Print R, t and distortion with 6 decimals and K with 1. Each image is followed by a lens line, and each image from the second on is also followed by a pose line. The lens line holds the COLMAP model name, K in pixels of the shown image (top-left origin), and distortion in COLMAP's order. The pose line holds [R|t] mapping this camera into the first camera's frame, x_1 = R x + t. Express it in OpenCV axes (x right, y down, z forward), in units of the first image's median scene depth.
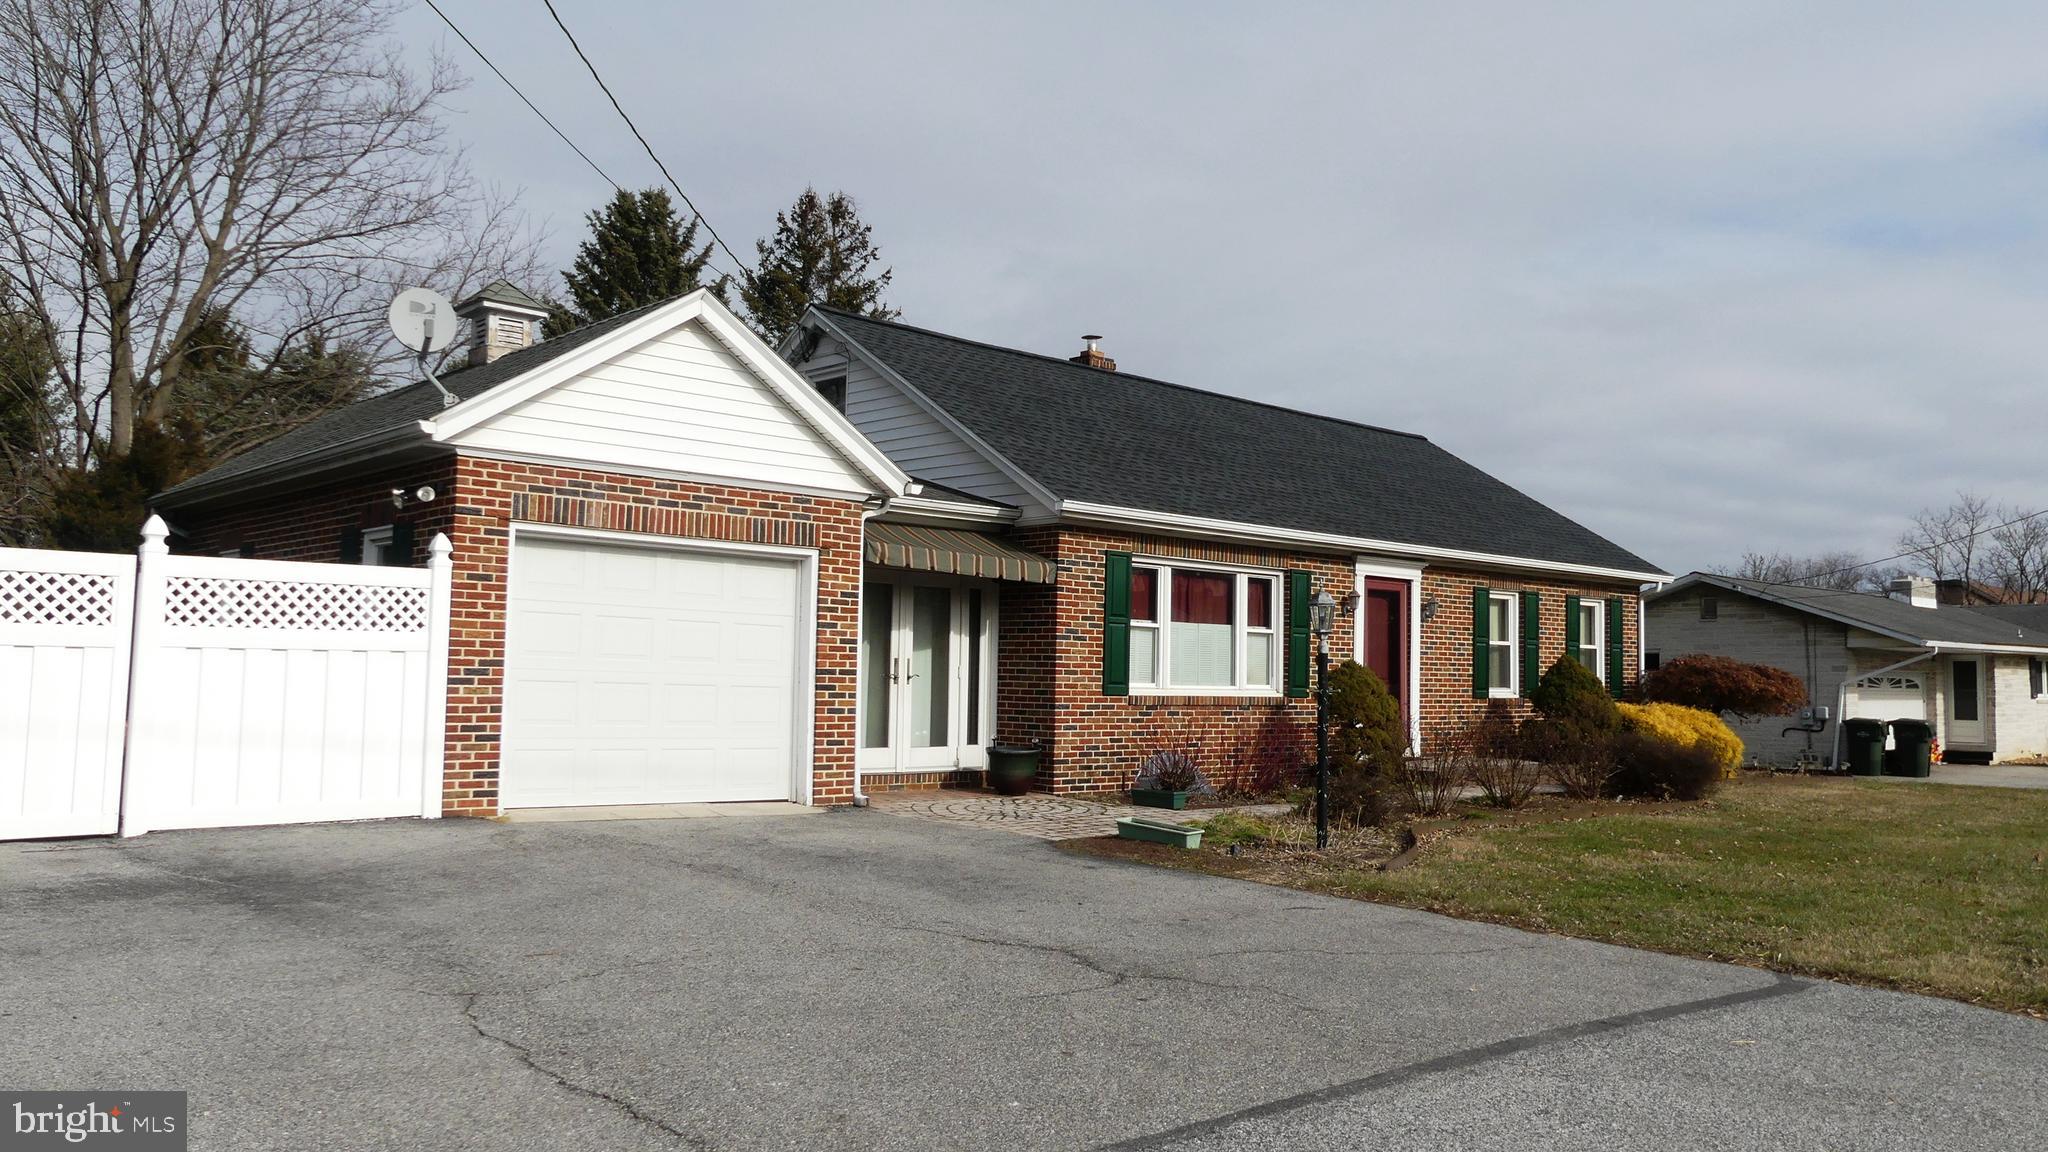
lens RADIAL K [[1581.2, 0, 1025.6], [0, 1581.2, 579.9], [0, 0, 1]] dist [0.012360, 0.001411]
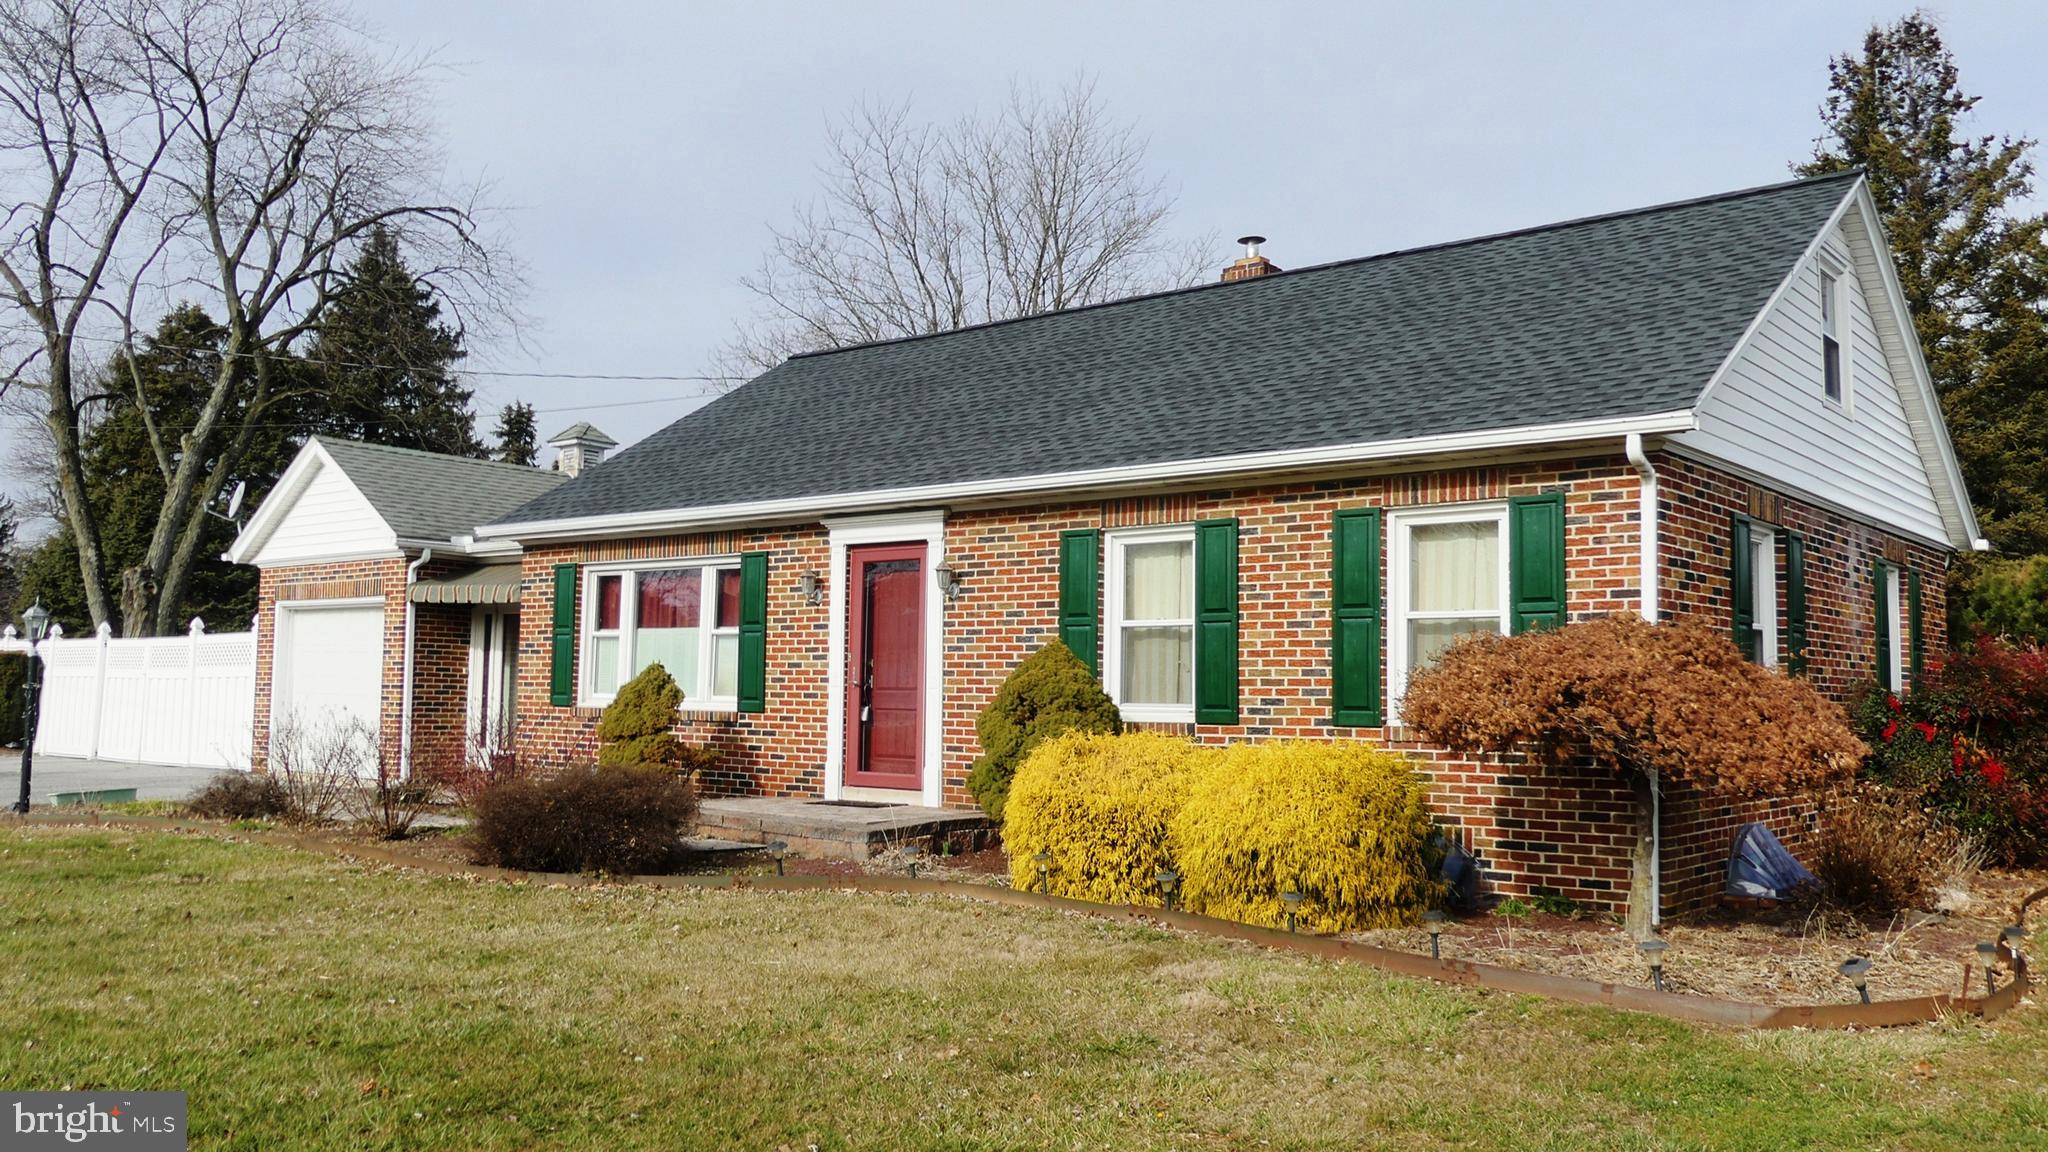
lens RADIAL K [[1587.1, 0, 1026.1], [0, 1587.1, 577.7], [0, 0, 1]] dist [-0.015380, -0.005327]
pose [[0.143982, -0.087967, -0.985663, 0.996032], [0.051811, 0.995345, -0.081263, 0.079855], [0.988223, -0.039367, 0.147870, 1.033940]]
